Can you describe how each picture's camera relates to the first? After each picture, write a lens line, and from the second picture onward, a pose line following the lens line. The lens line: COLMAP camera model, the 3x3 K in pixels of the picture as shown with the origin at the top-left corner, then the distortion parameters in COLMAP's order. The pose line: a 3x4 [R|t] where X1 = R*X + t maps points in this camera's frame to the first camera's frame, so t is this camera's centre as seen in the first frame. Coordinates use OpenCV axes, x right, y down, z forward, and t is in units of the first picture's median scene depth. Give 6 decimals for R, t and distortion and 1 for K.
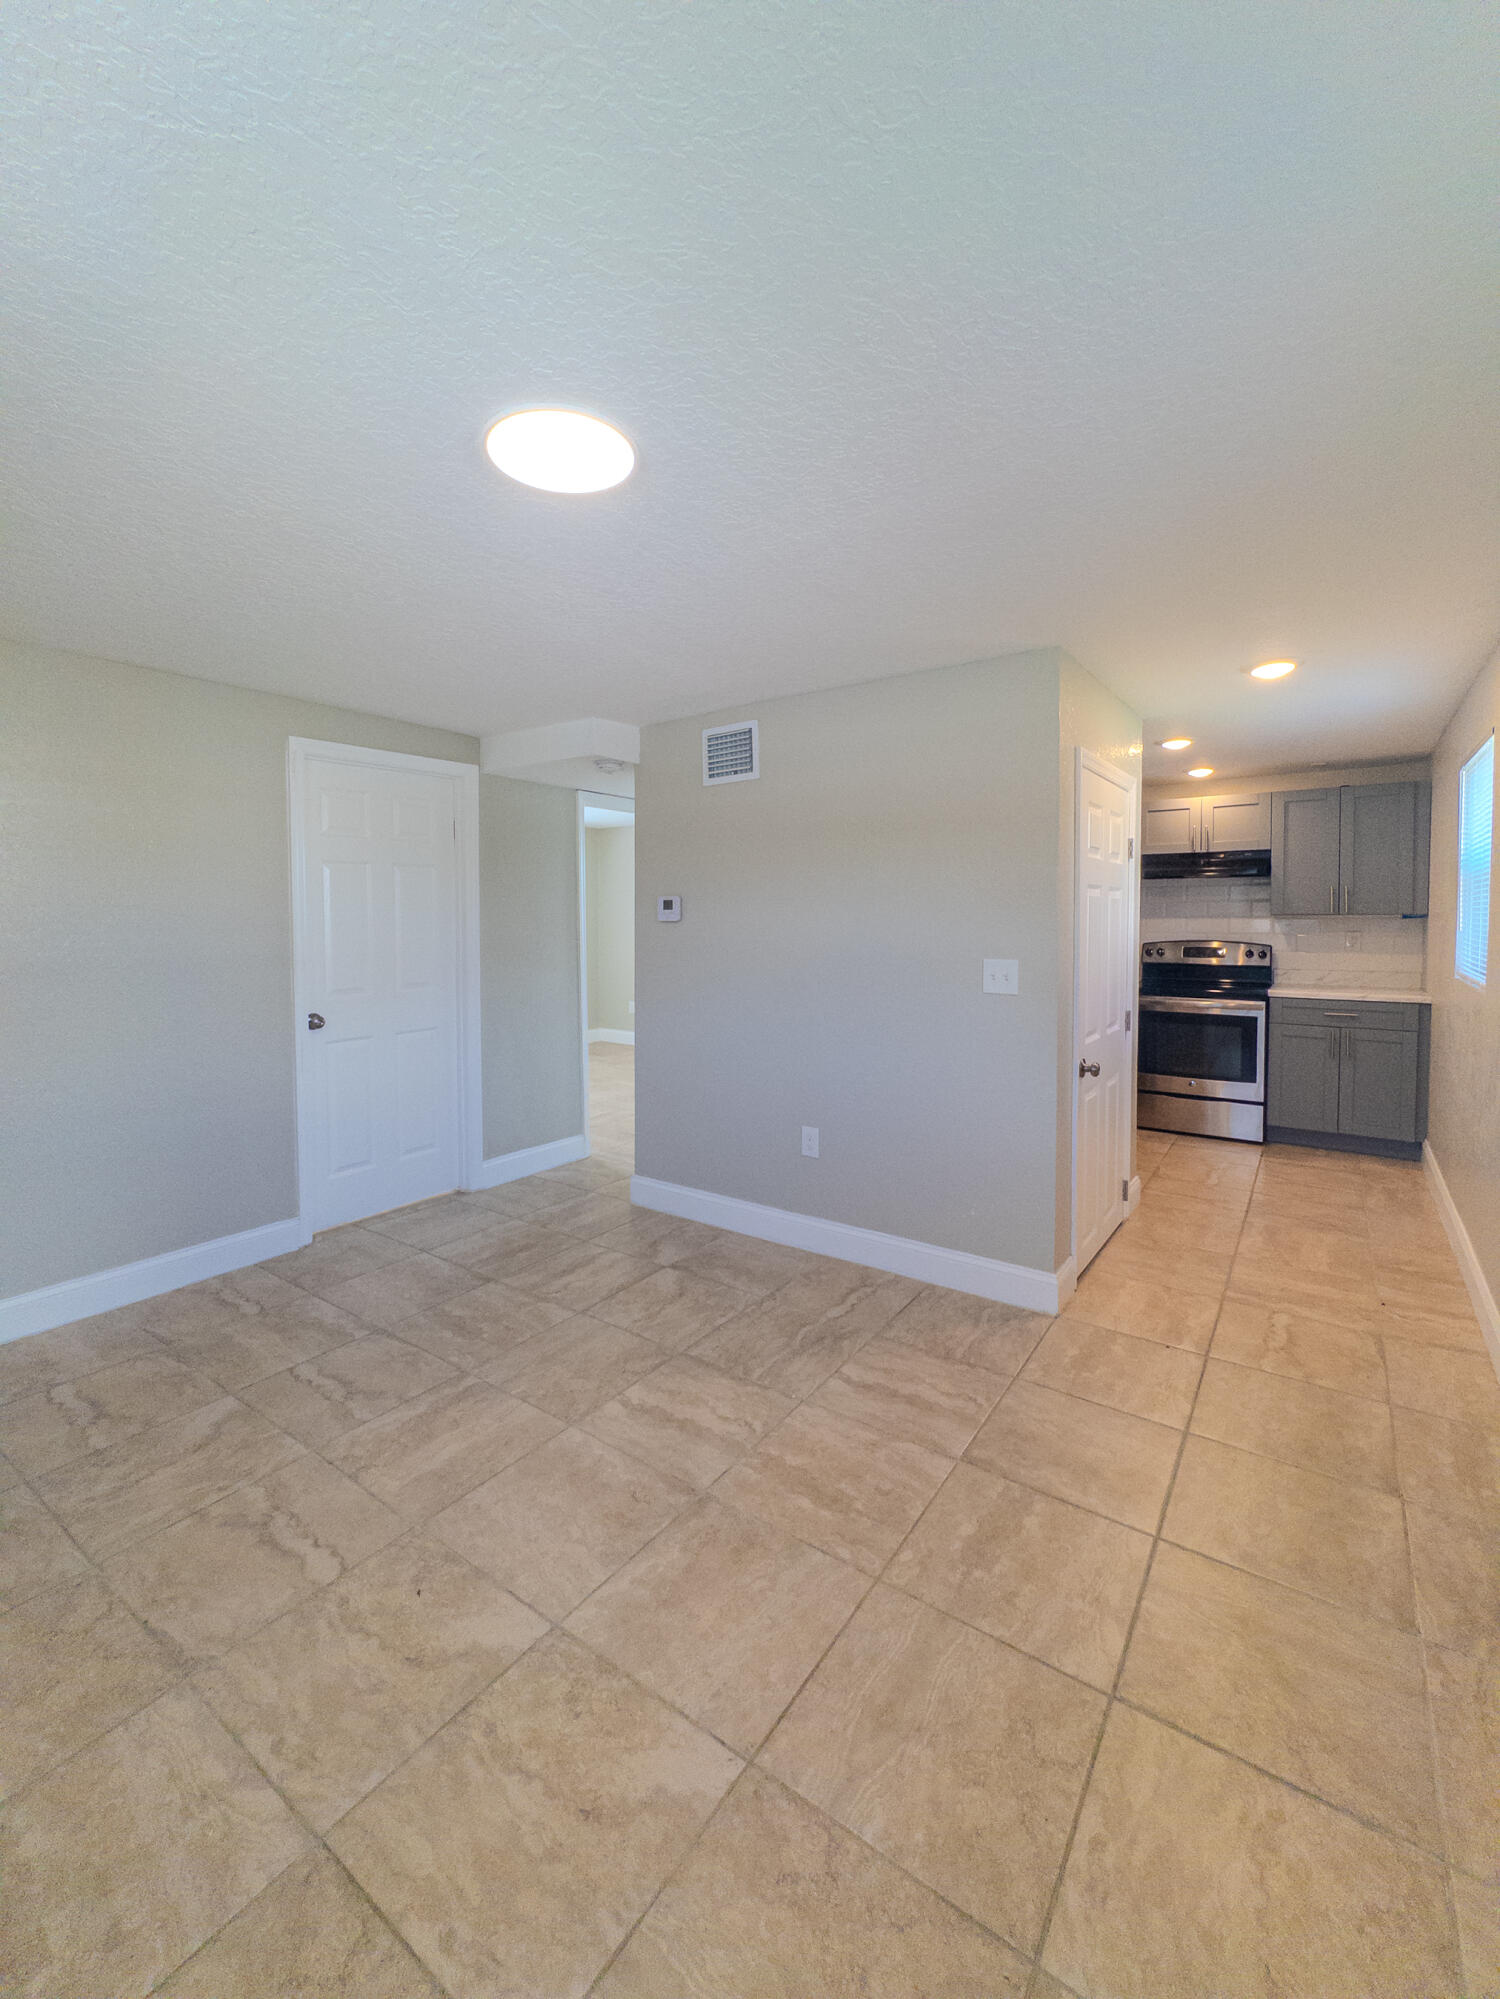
lens RADIAL K [[819.1, 0, 750.1], [0, 819.1, 935.1], [0, 0, 1]] dist [0.000068, 0.000115]
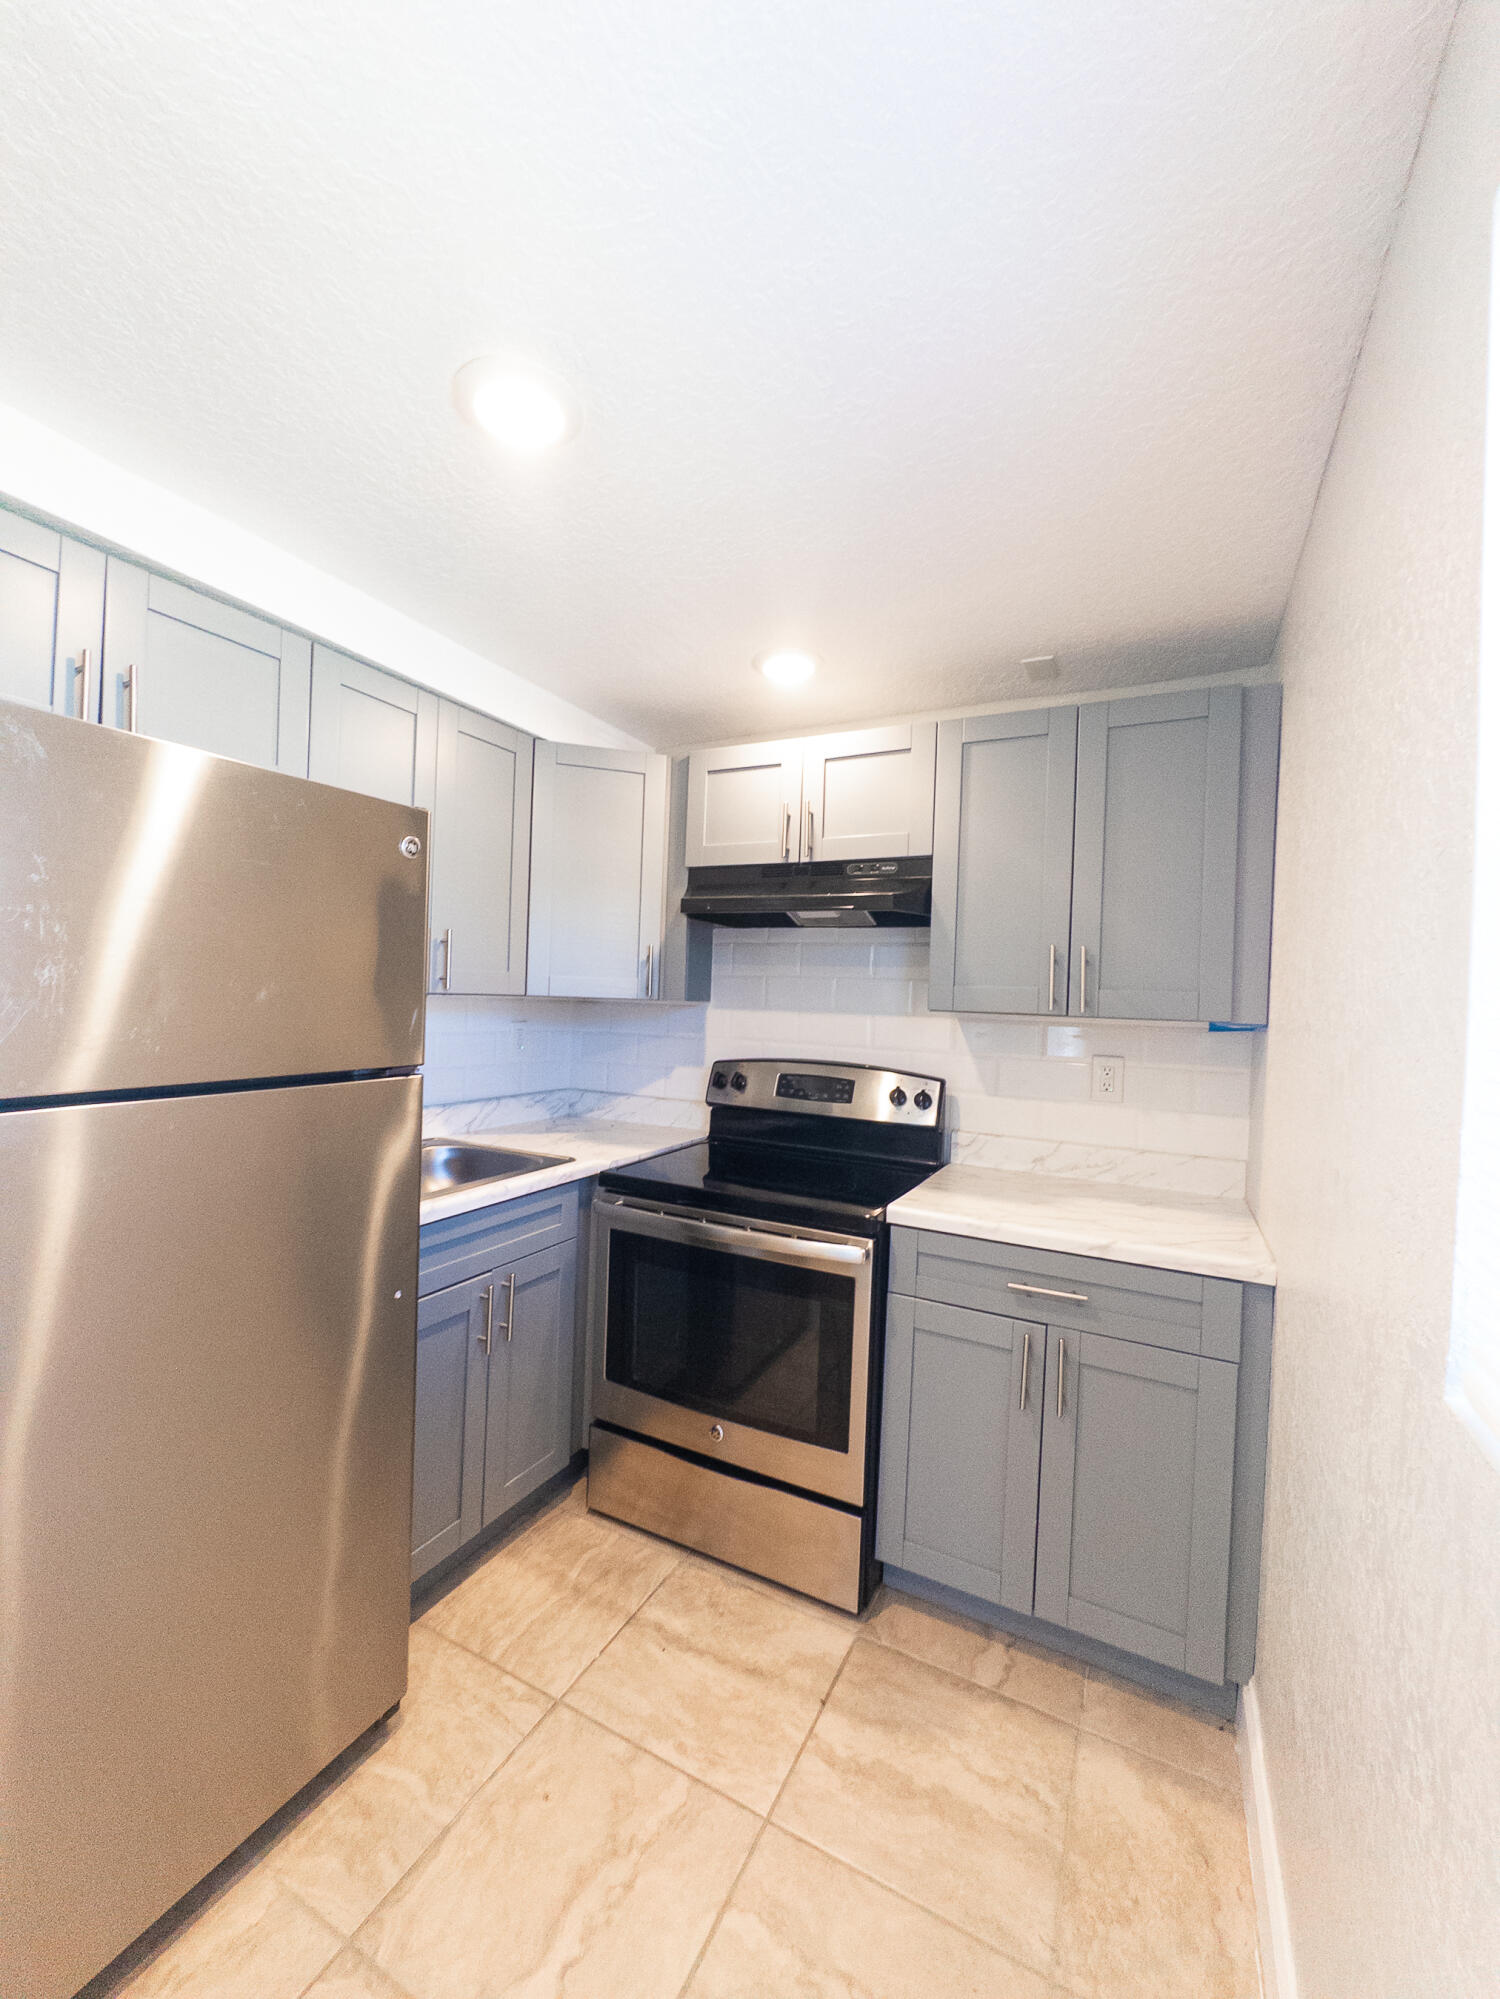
lens RADIAL K [[804.5, 0, 750.0], [0, 804.5, 999.5], [0, 0, 1]] dist [-0.002043, 0.000161]
pose [[0.988402, 0.043314, 0.145555, 0.501294], [-0.040081, 0.998882, -0.025076, -0.017285], [-0.146478, 0.018951, 0.989032, 0.624063]]
